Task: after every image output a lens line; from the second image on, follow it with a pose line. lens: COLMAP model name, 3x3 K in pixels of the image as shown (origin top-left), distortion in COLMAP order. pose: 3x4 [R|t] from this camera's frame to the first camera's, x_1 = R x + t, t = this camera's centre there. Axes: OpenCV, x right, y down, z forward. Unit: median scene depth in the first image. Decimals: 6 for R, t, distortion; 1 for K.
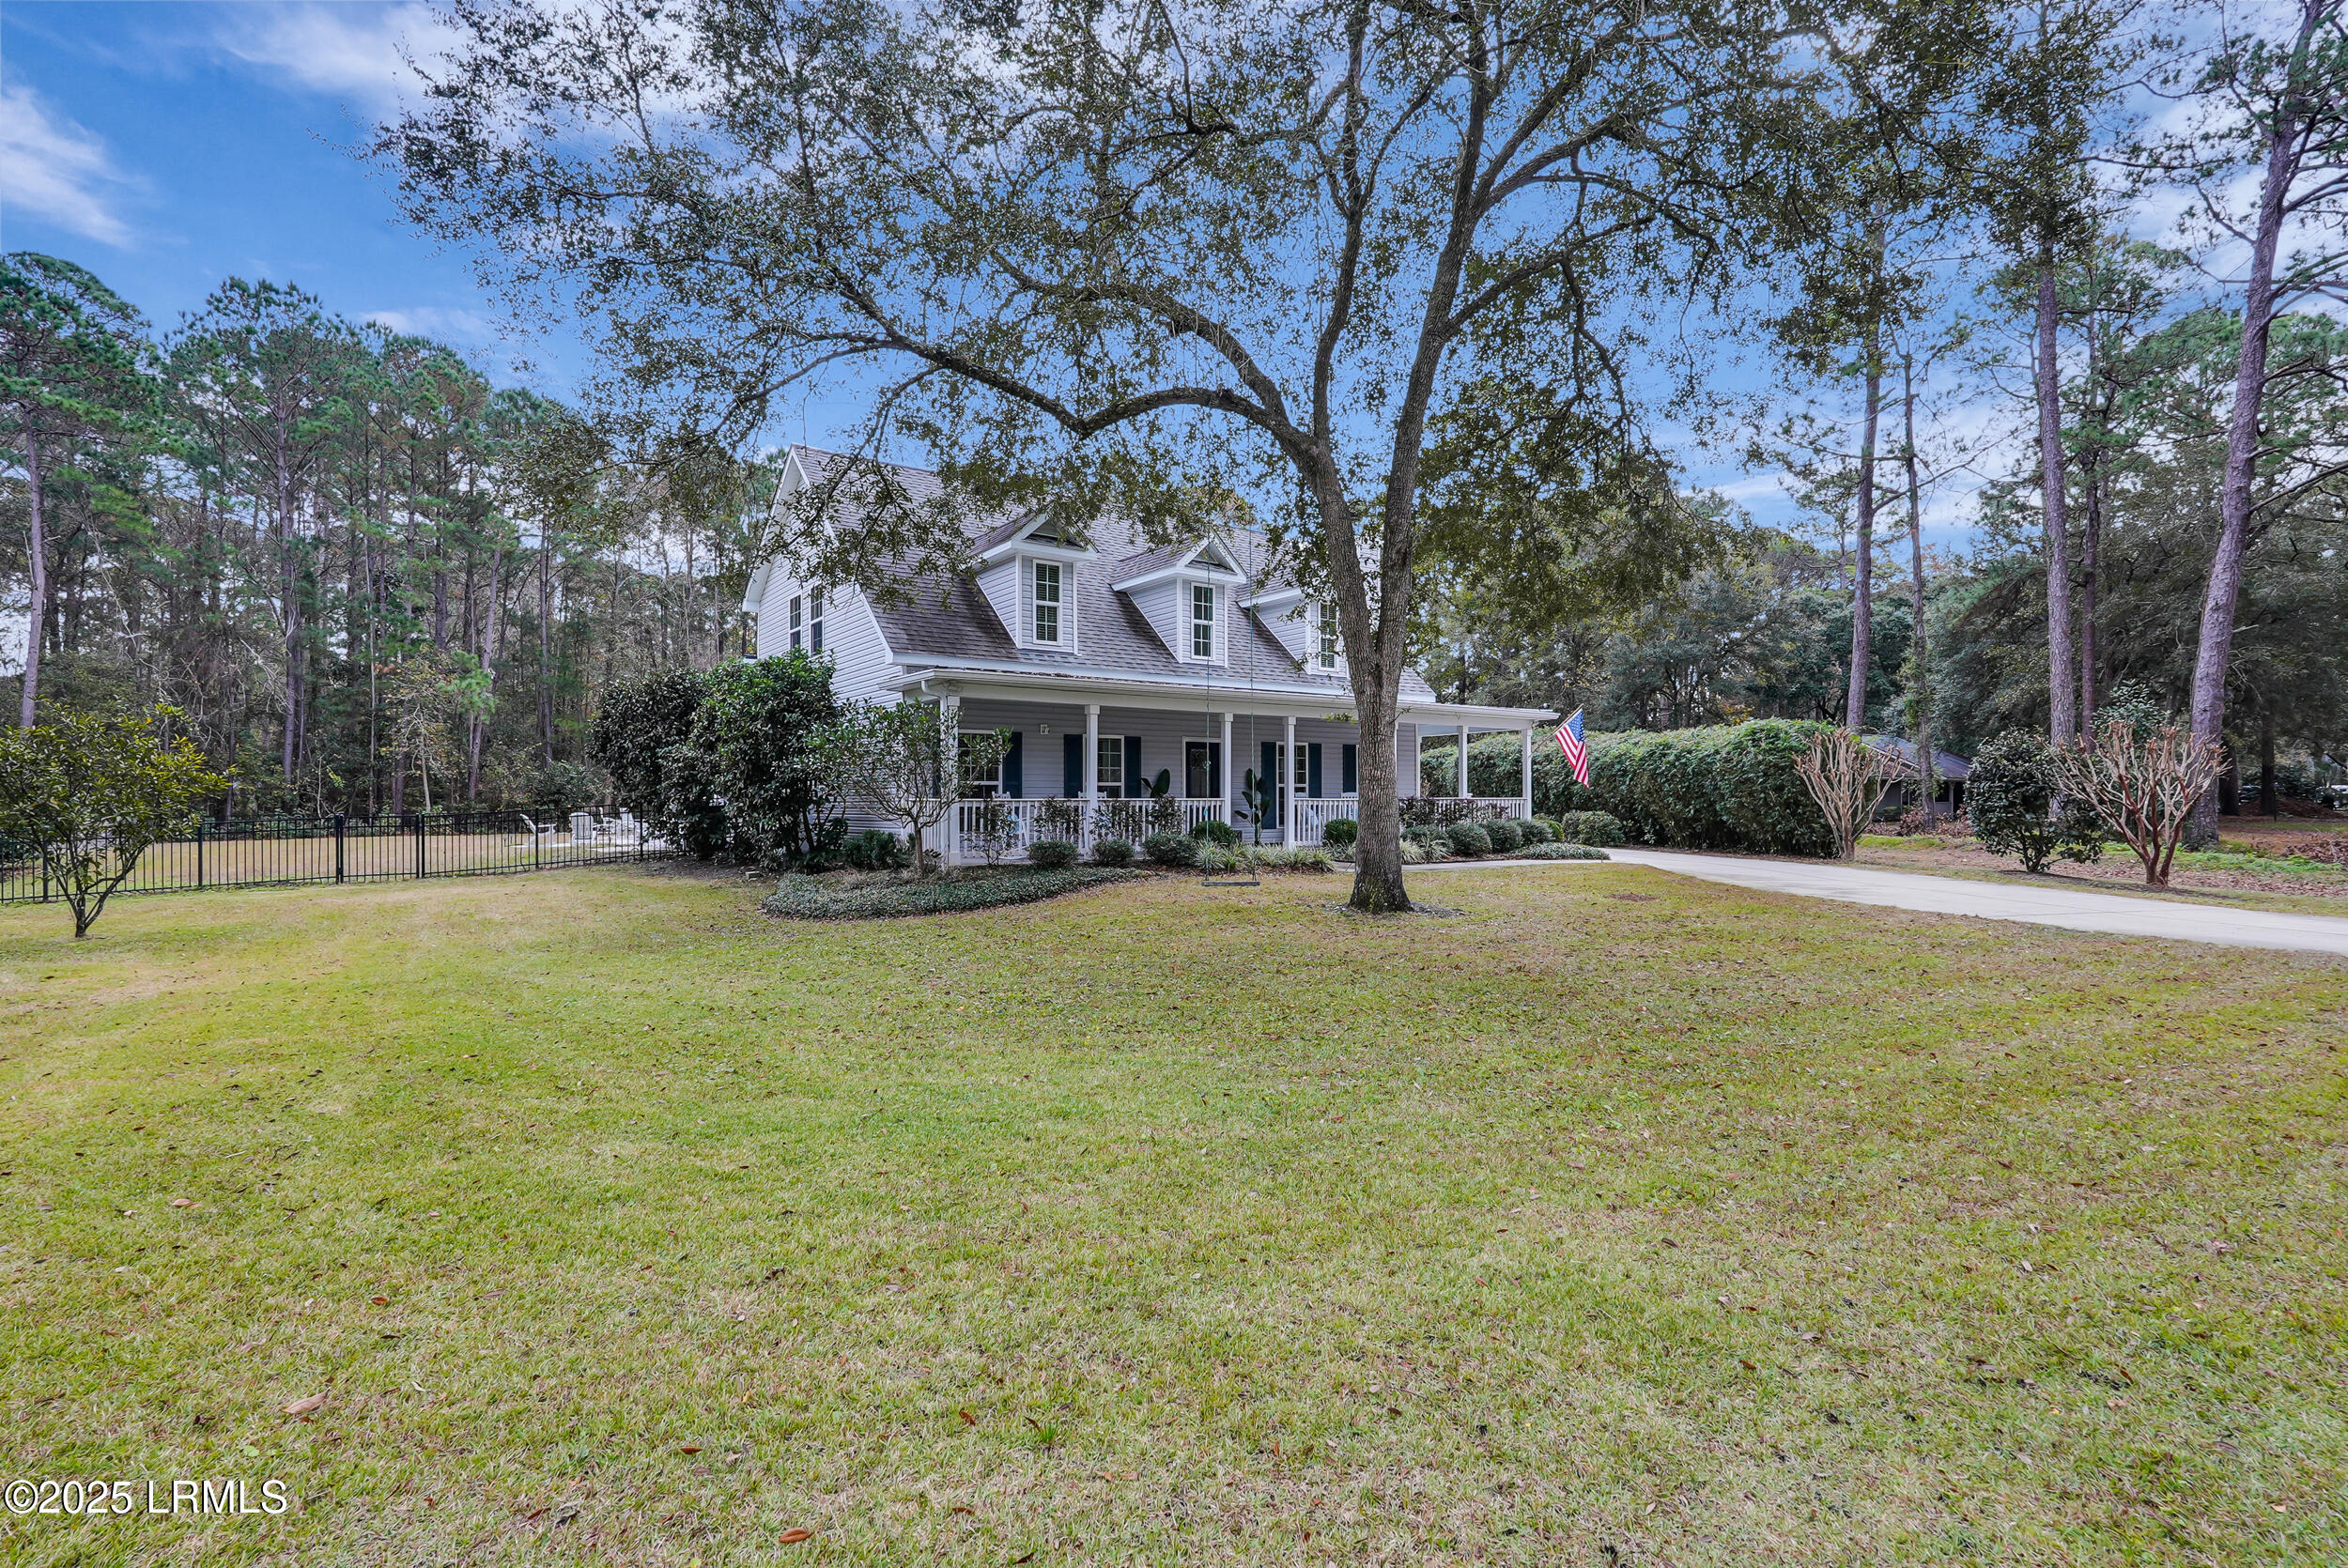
lens RADIAL K [[1033.0, 0, 1184.9], [0, 1033.0, 789.6], [0, 0, 1]] dist [-0.013987, 0.004385]
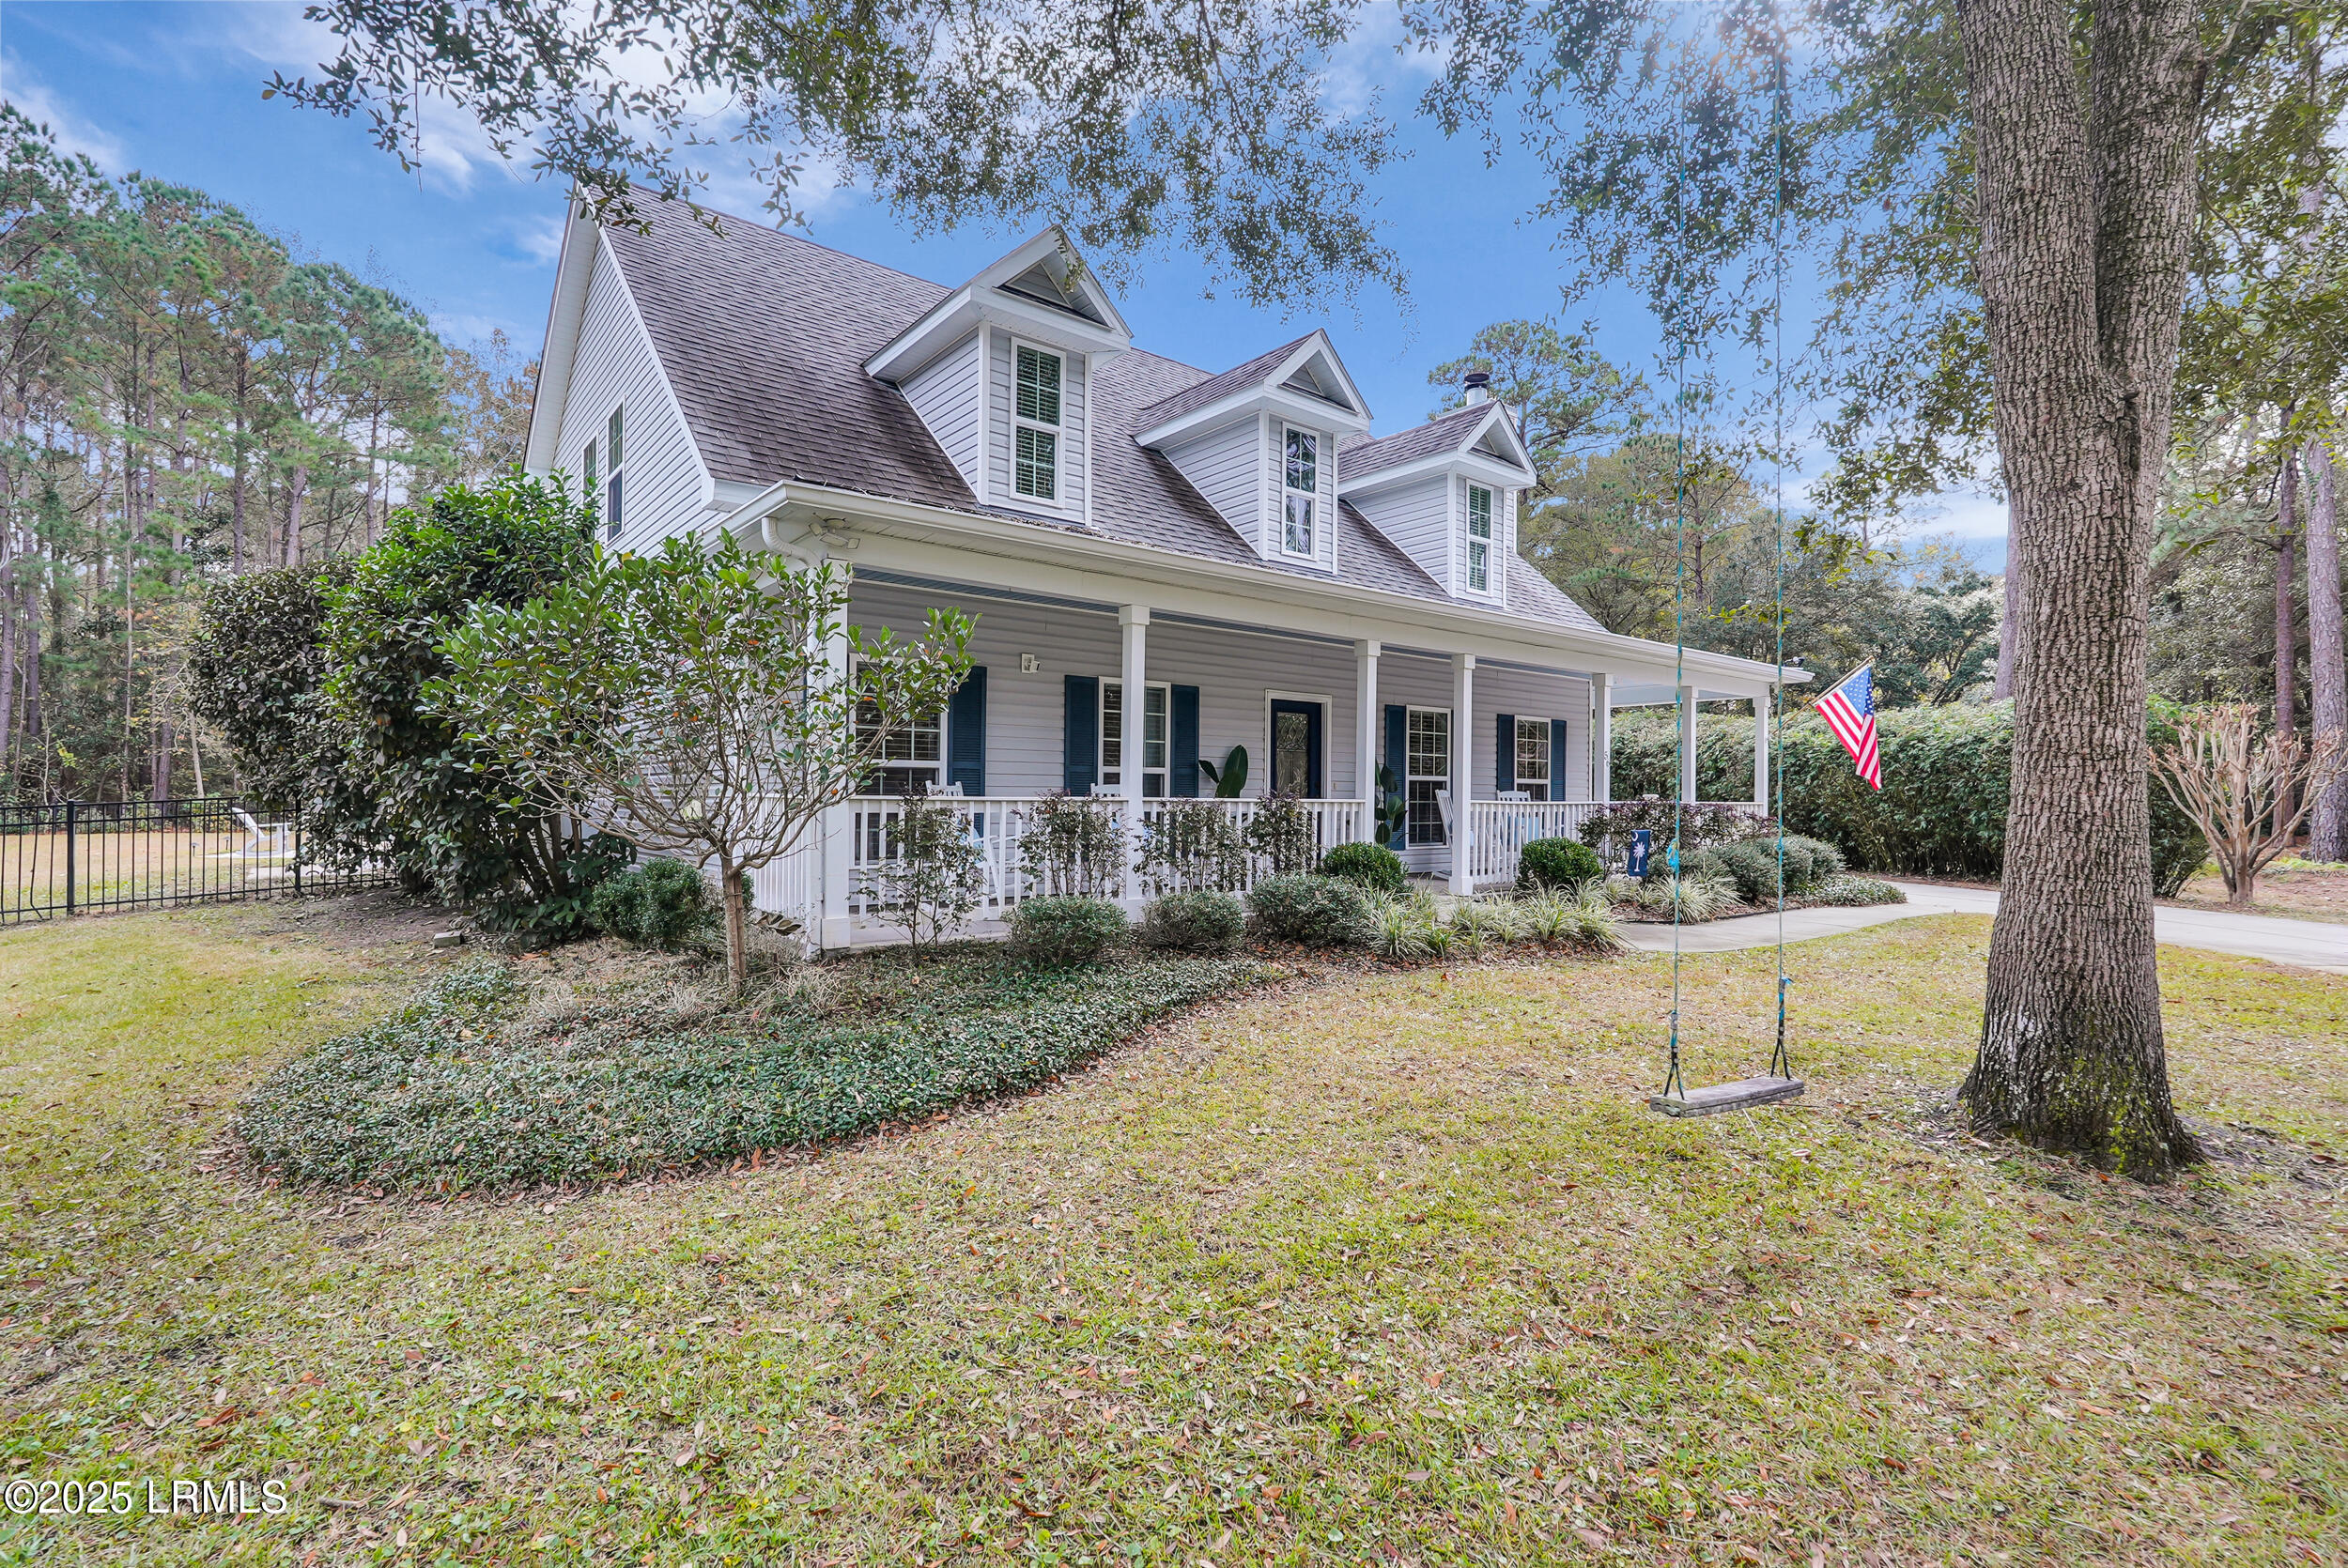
lens RADIAL K [[1044.3, 0, 1170.5], [0, 1044.3, 773.4], [0, 0, 1]] dist [-0.000832, 0.000185]
pose [[0.999037, 0.013063, 0.041892, -0.084848], [-0.012569, 0.999849, -0.012038, 0.002630], [-0.042043, 0.011500, 0.999050, 0.465019]]
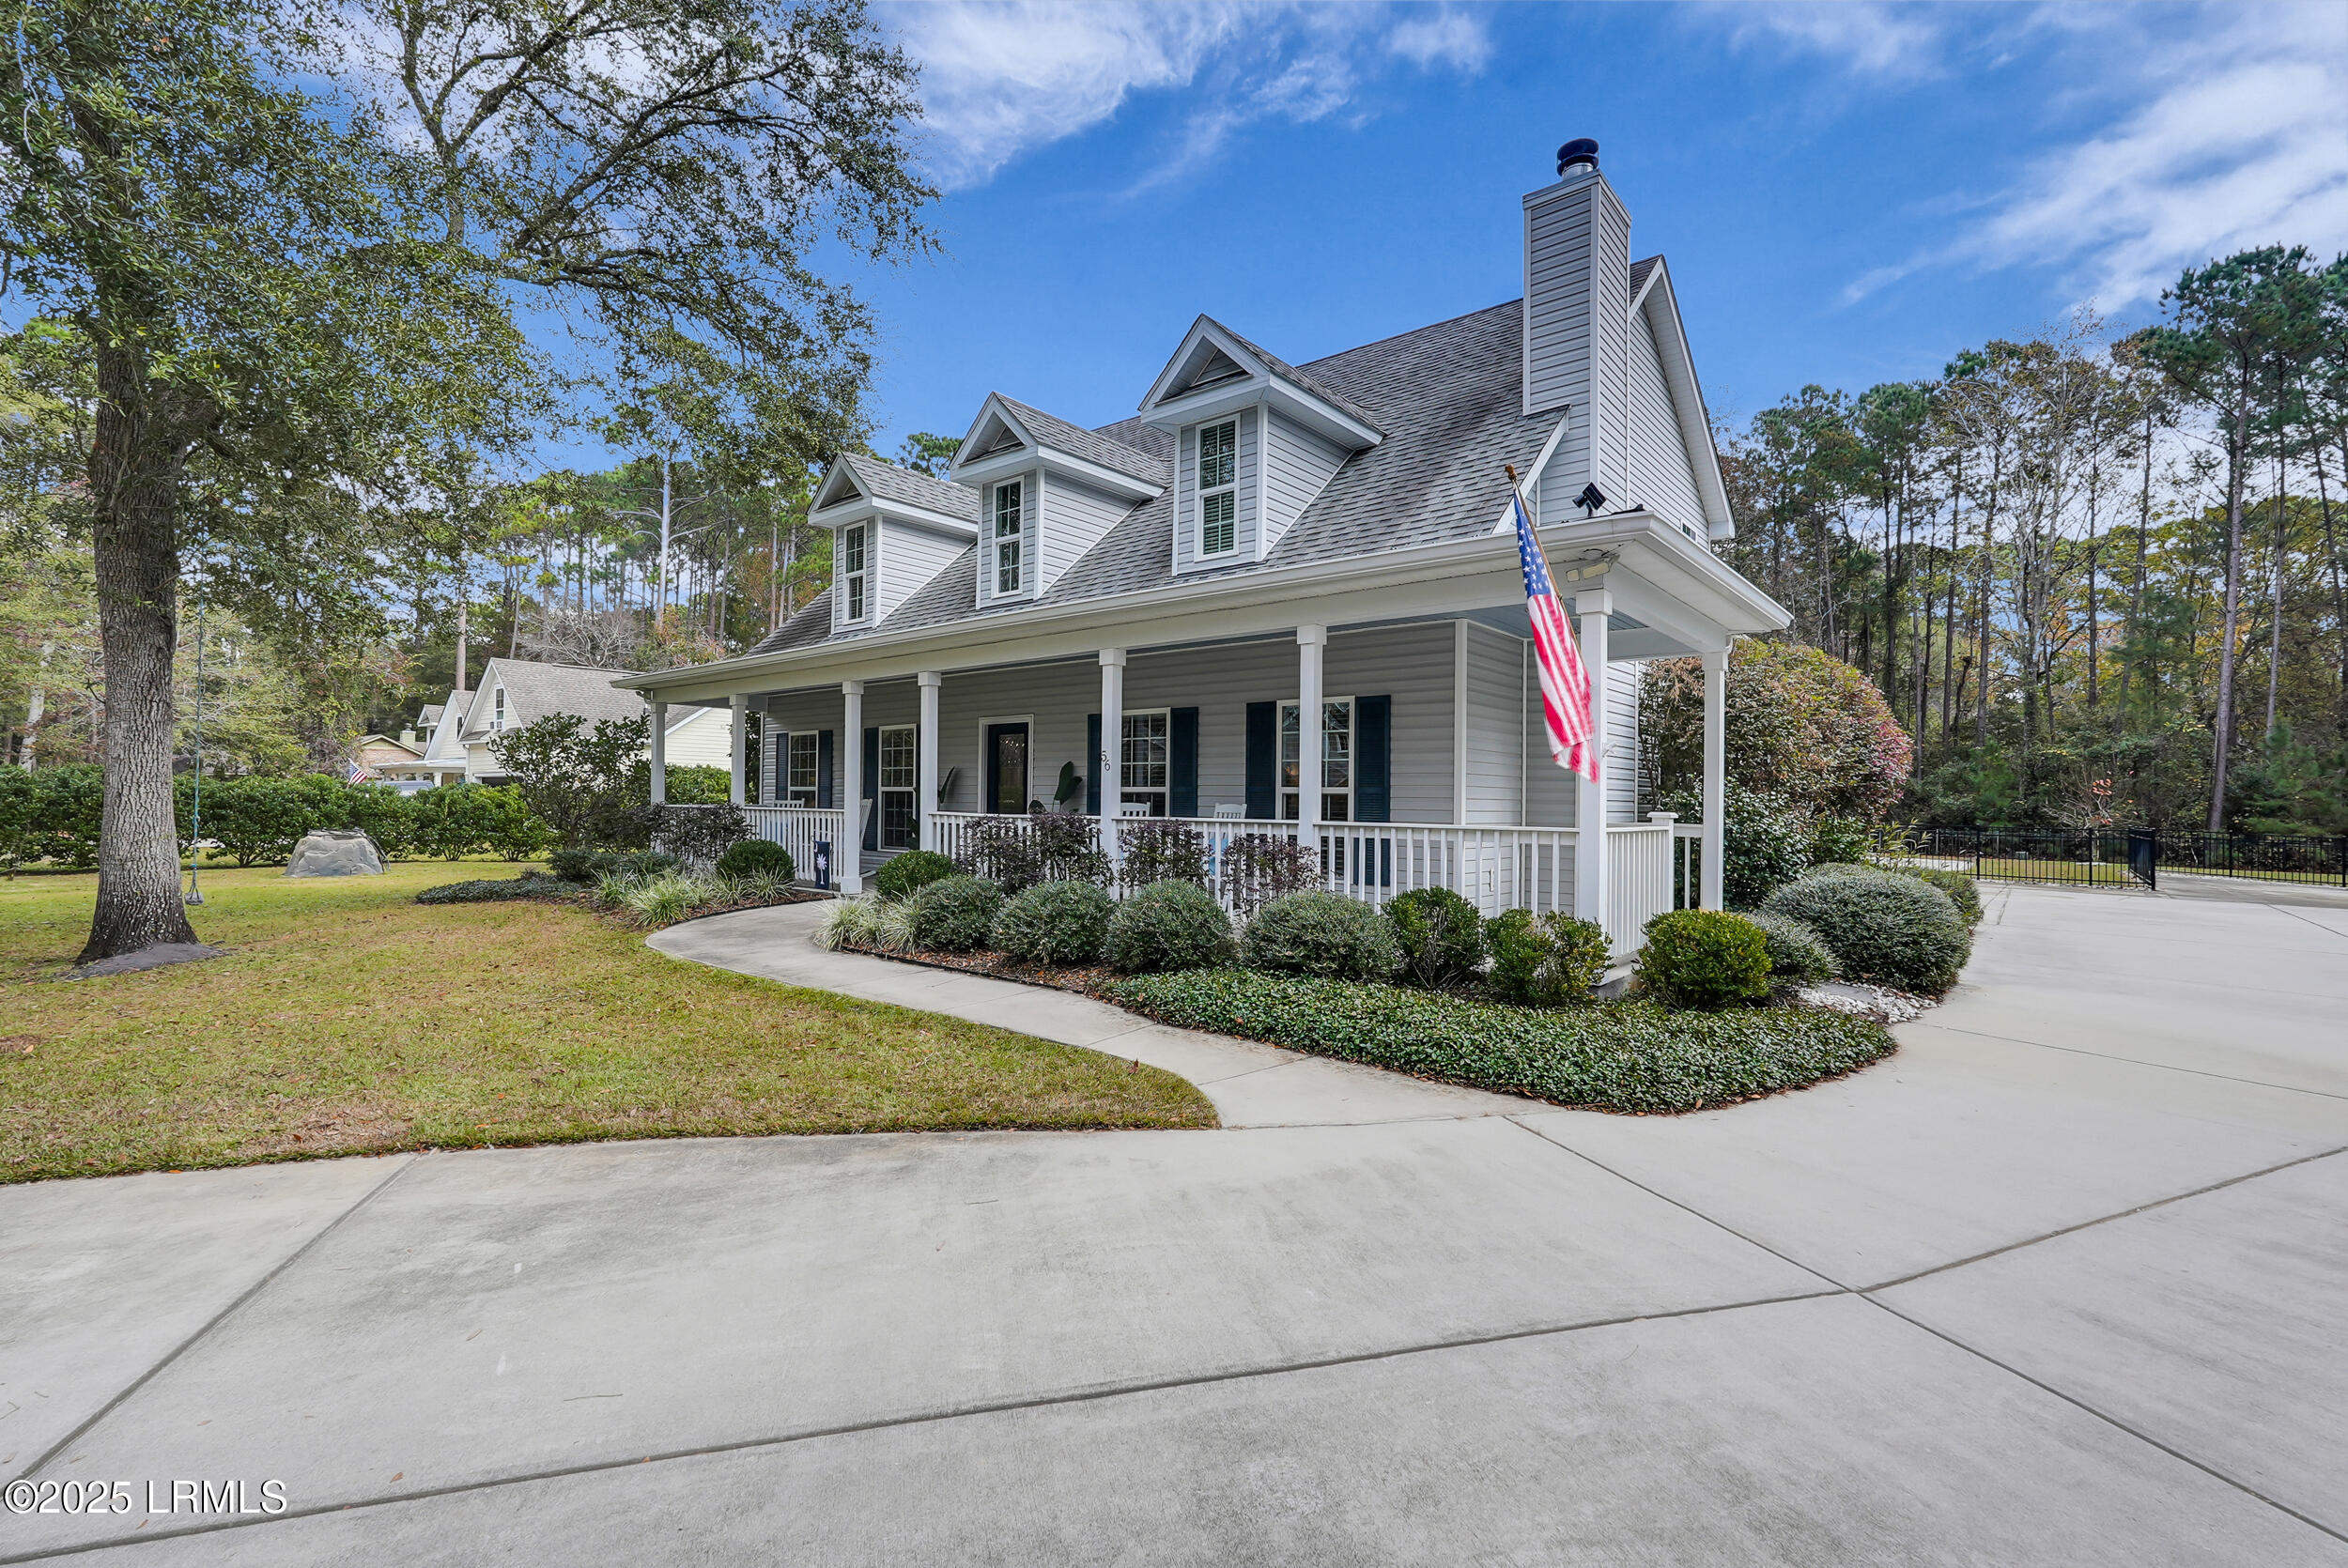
lens RADIAL K [[1033.0, 0, 1183.2], [0, 1033.0, 788.1], [0, 0, 1]] dist [-0.013987, 0.004385]
pose [[0.243059, -0.011984, -0.969938, 0.588838], [-0.018978, 0.999674, -0.017107, 0.003445], [0.969826, 0.022566, 0.242752, 0.943260]]
